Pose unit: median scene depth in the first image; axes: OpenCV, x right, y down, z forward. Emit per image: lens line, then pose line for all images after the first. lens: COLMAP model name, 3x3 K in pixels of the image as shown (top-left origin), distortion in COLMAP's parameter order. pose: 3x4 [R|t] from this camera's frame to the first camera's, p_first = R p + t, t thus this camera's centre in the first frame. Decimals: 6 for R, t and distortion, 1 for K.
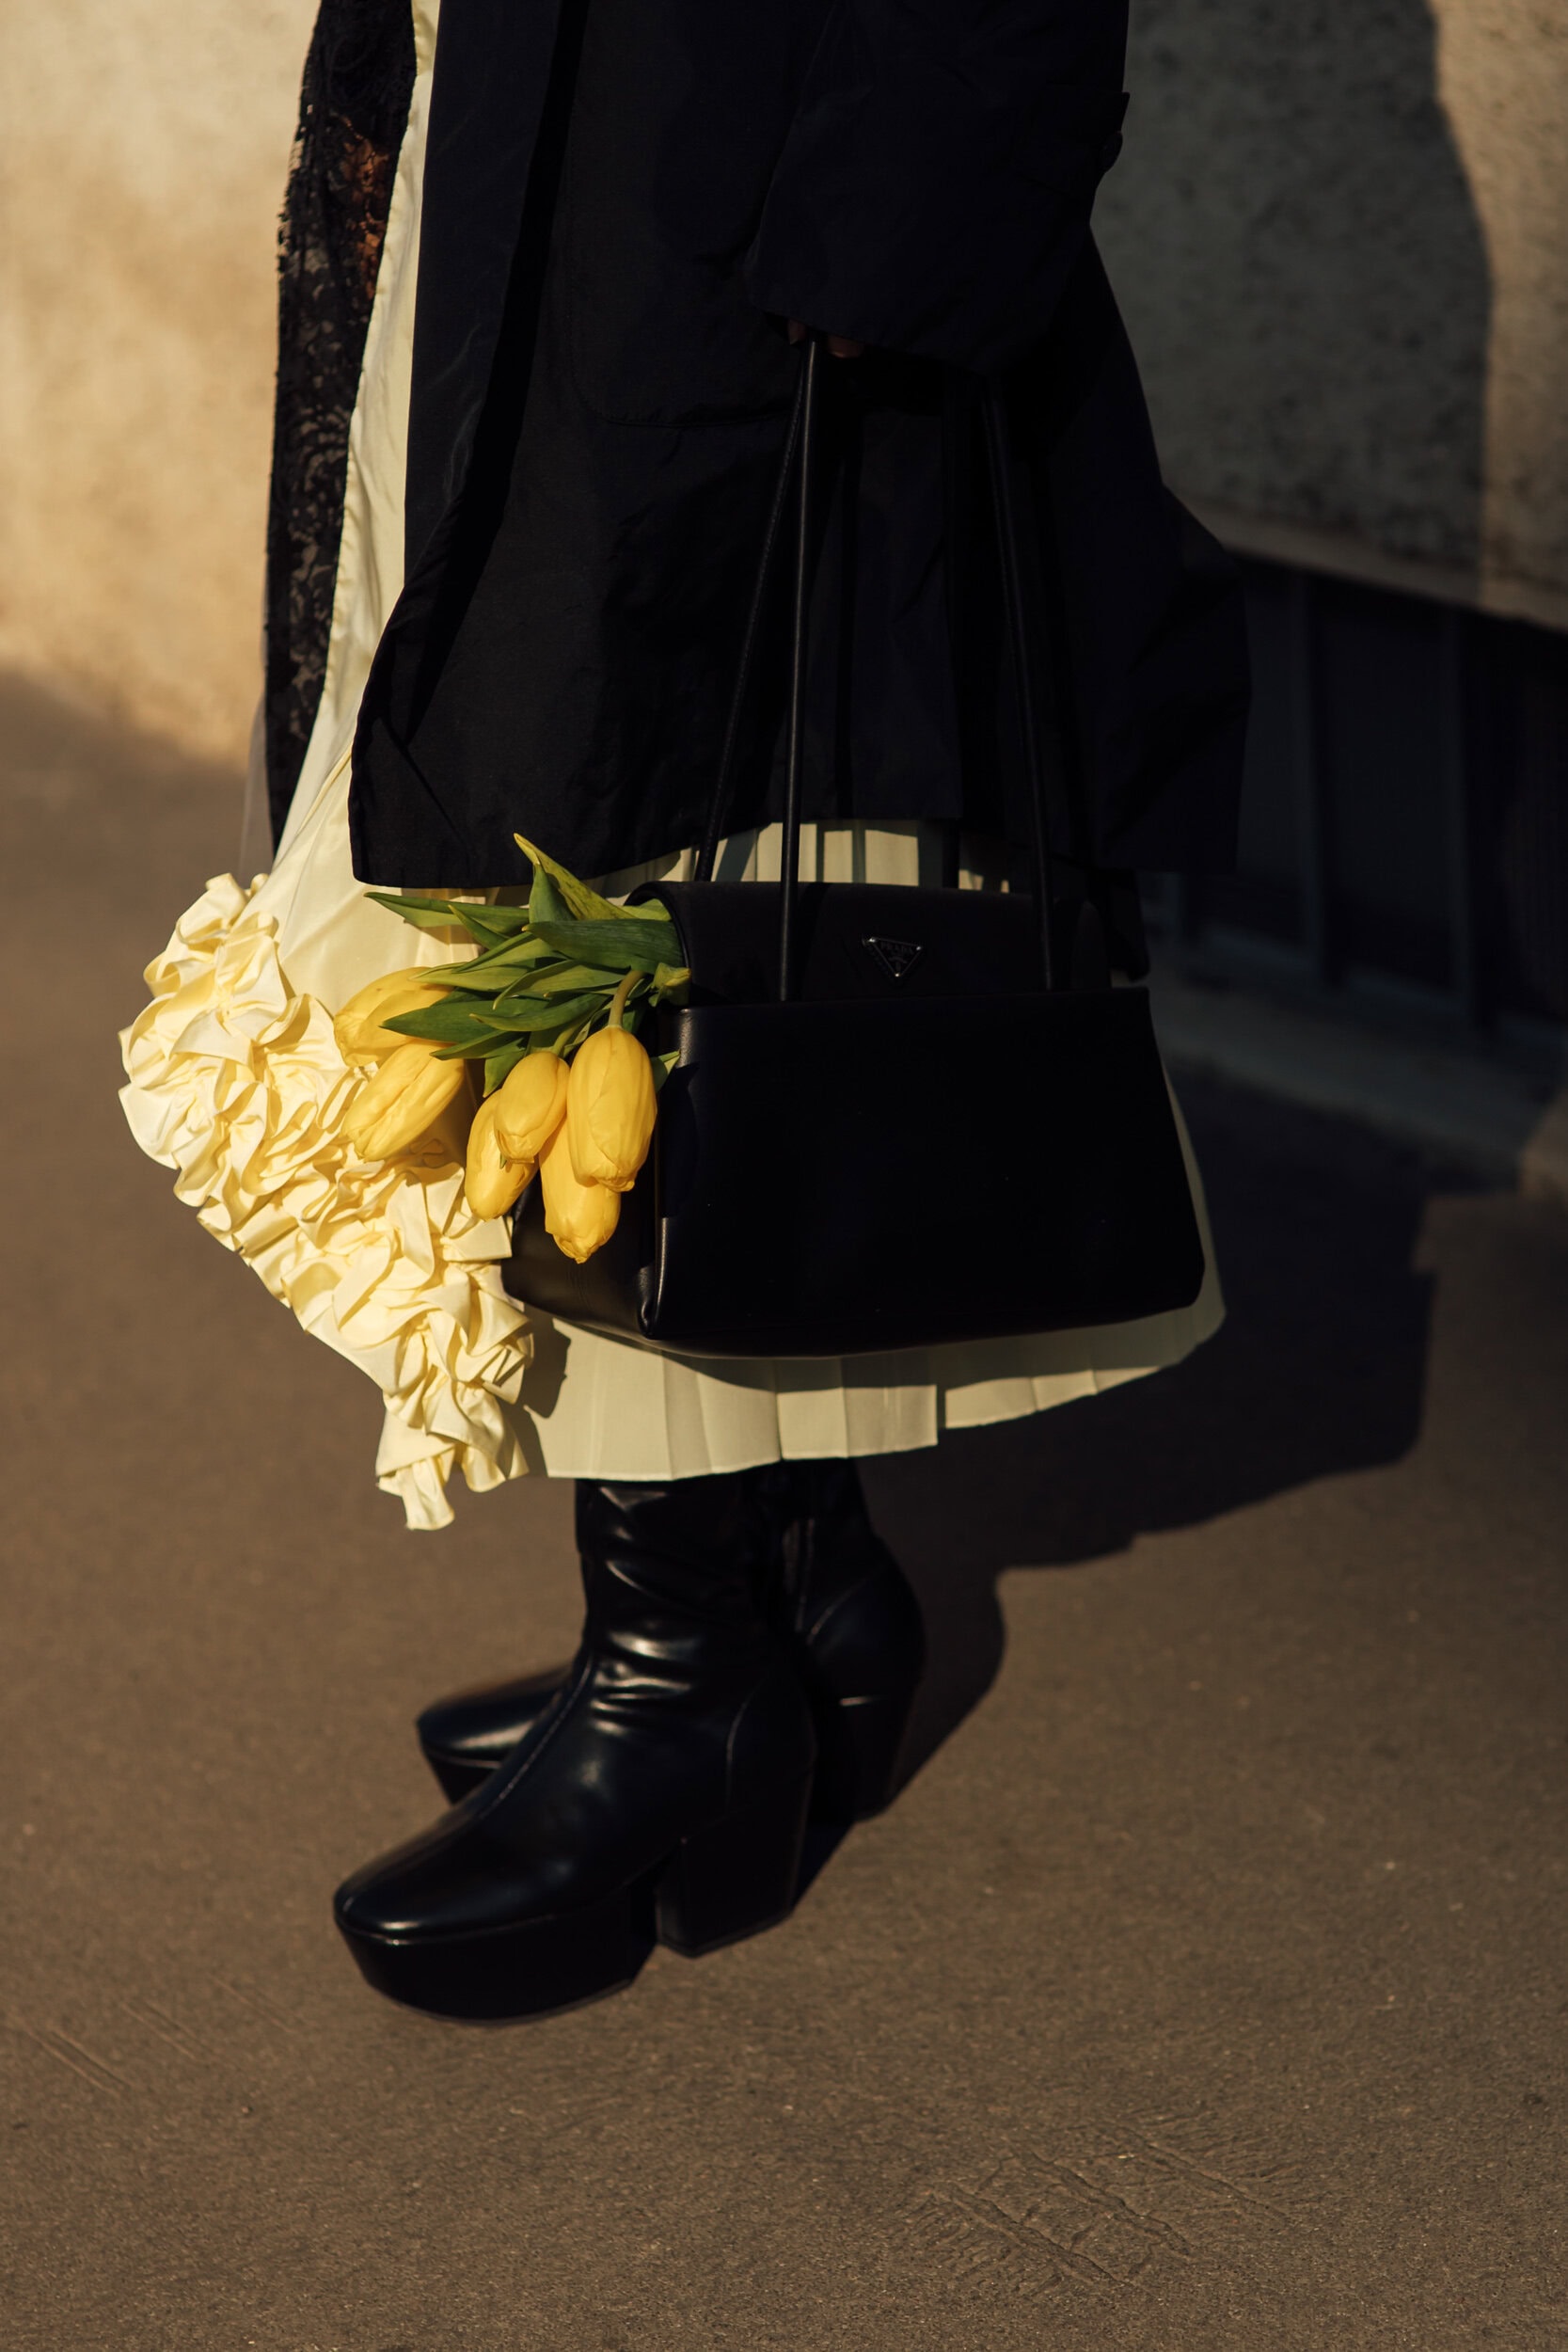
lens RADIAL K [[5747.9, 0, 785.7], [0, 5747.9, 1173.6], [0, 0, 1]] dist [0.011642, 0.000000]
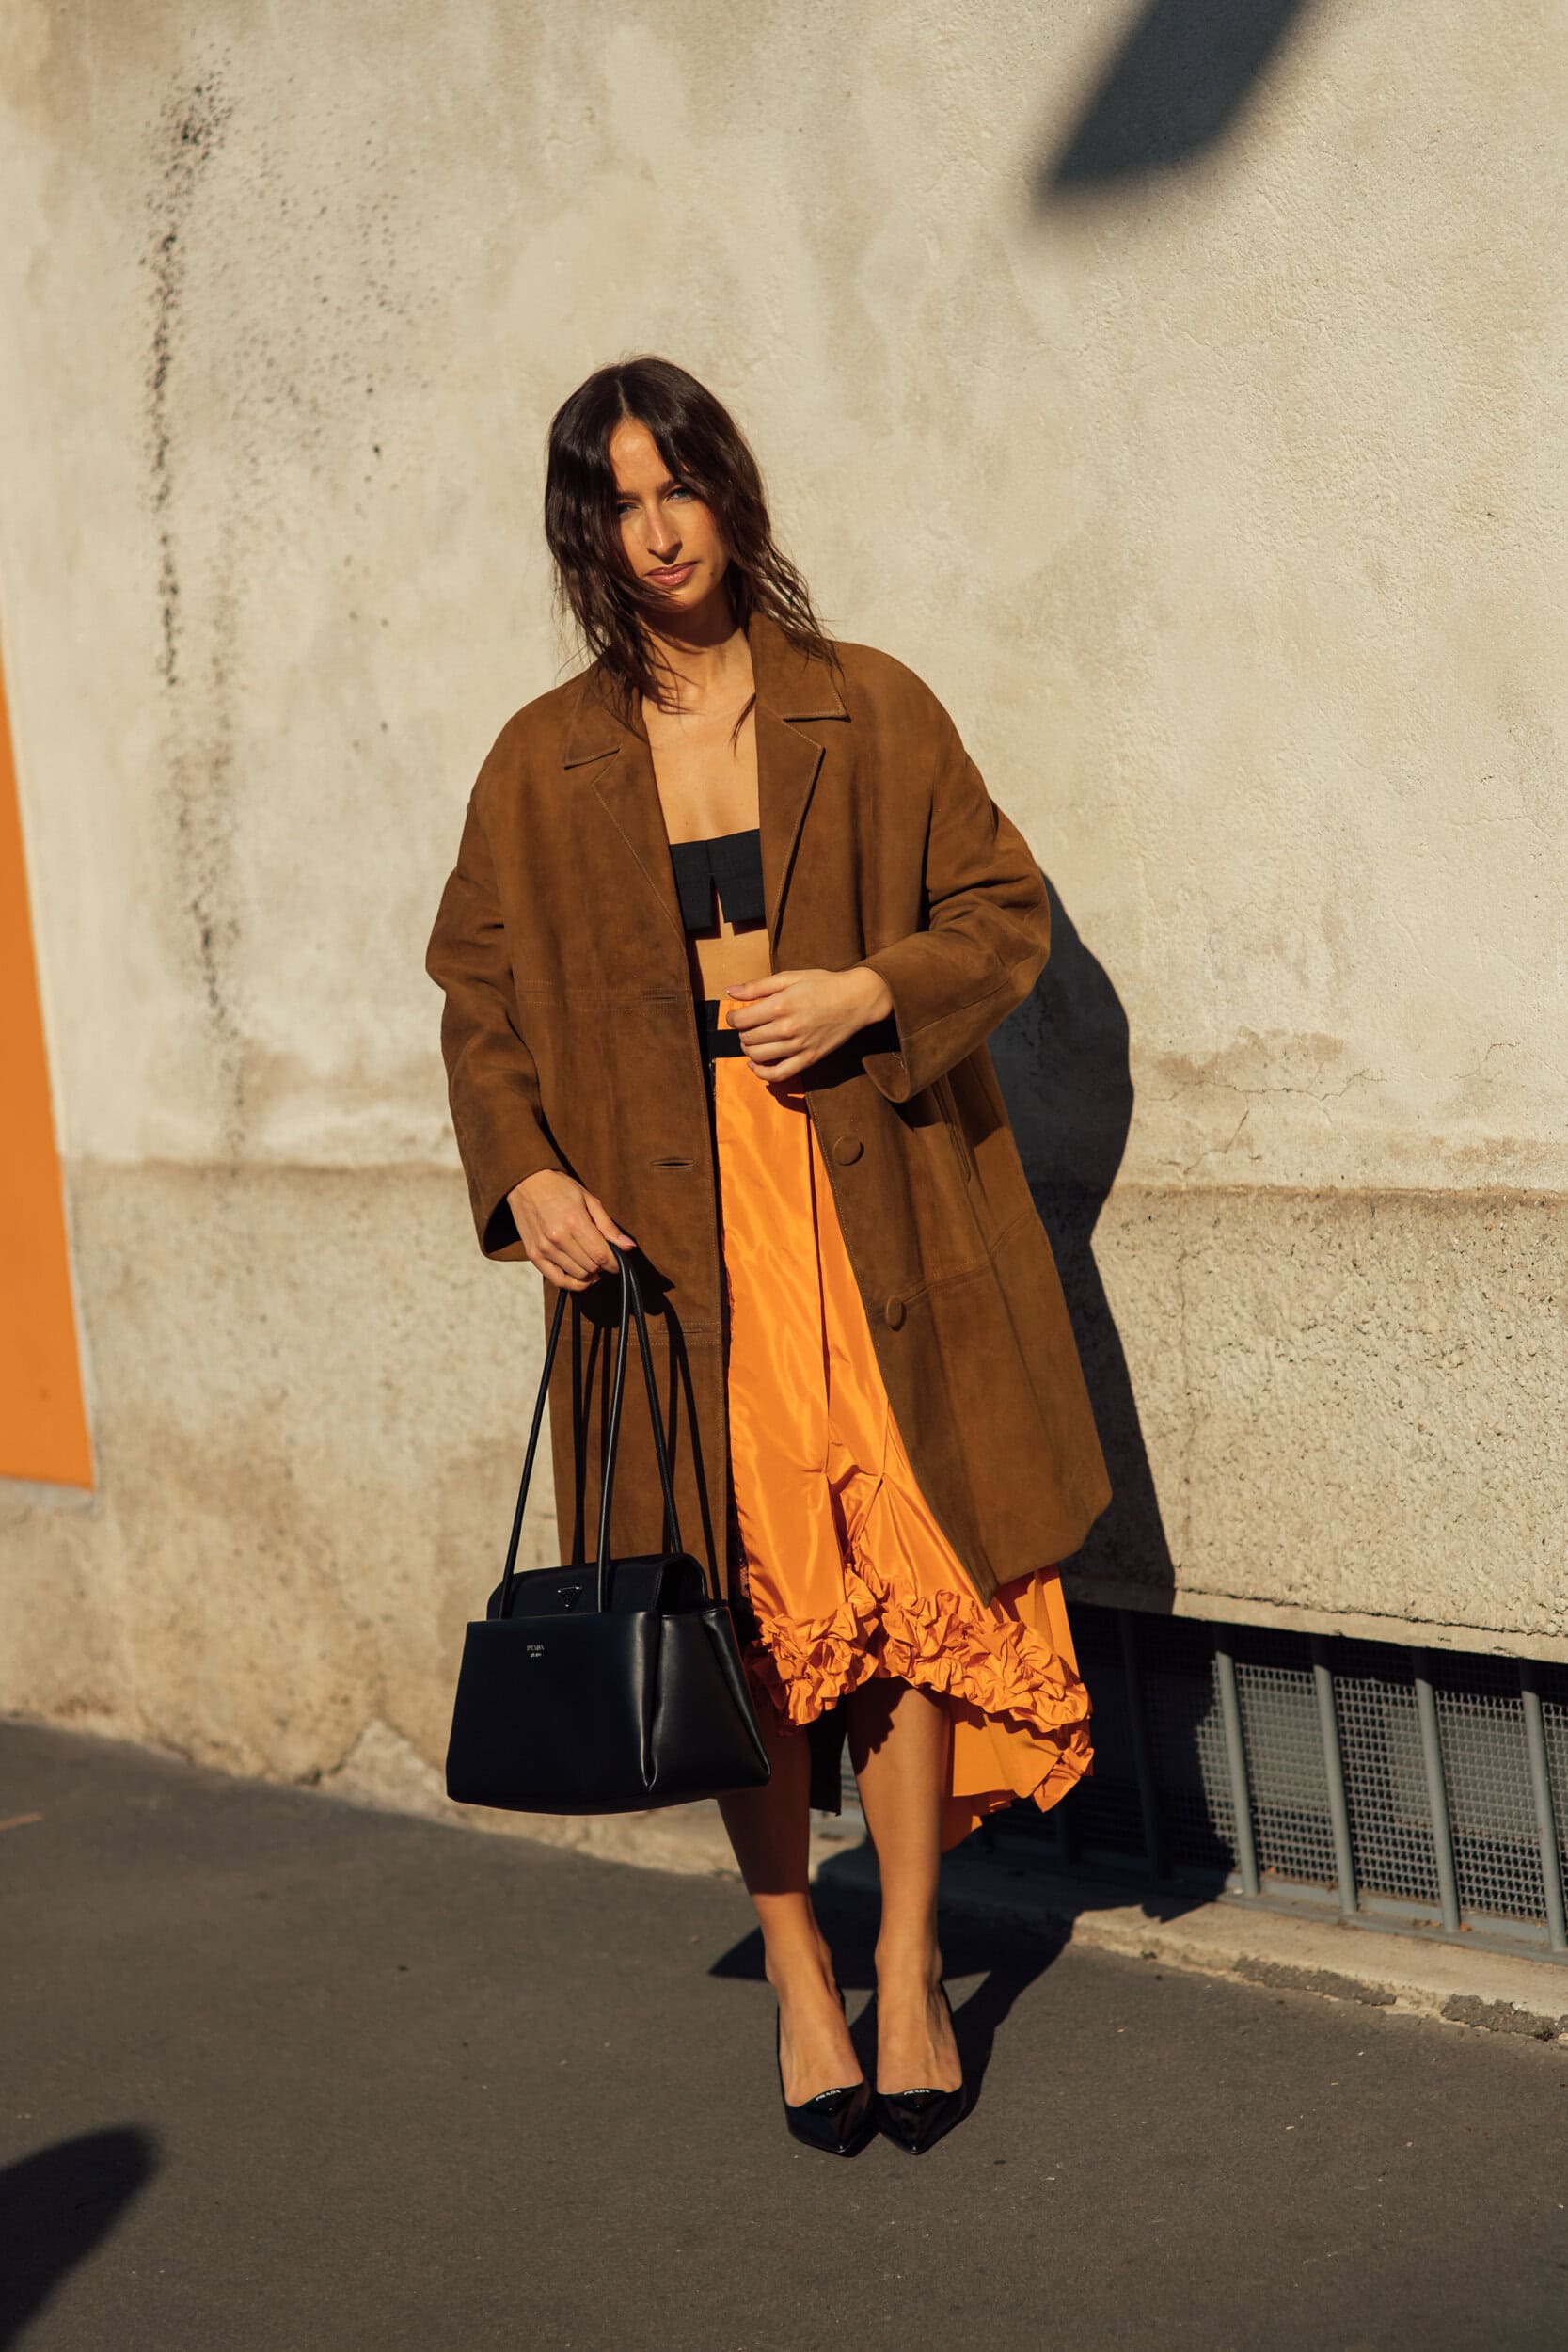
lens RADIAL K [[5747.9, 0, 783.4], [0, 5747.9, 1164.4], [0, 0, 1]] dist [0.011642, 0.000000]
pose [[0.997982, -0.063462, -0.002017, 0.092941], [0.061163, 0.969375, -0.237847, 0.223209], [0.017049, 0.237243, 0.971301, -0.868568]]
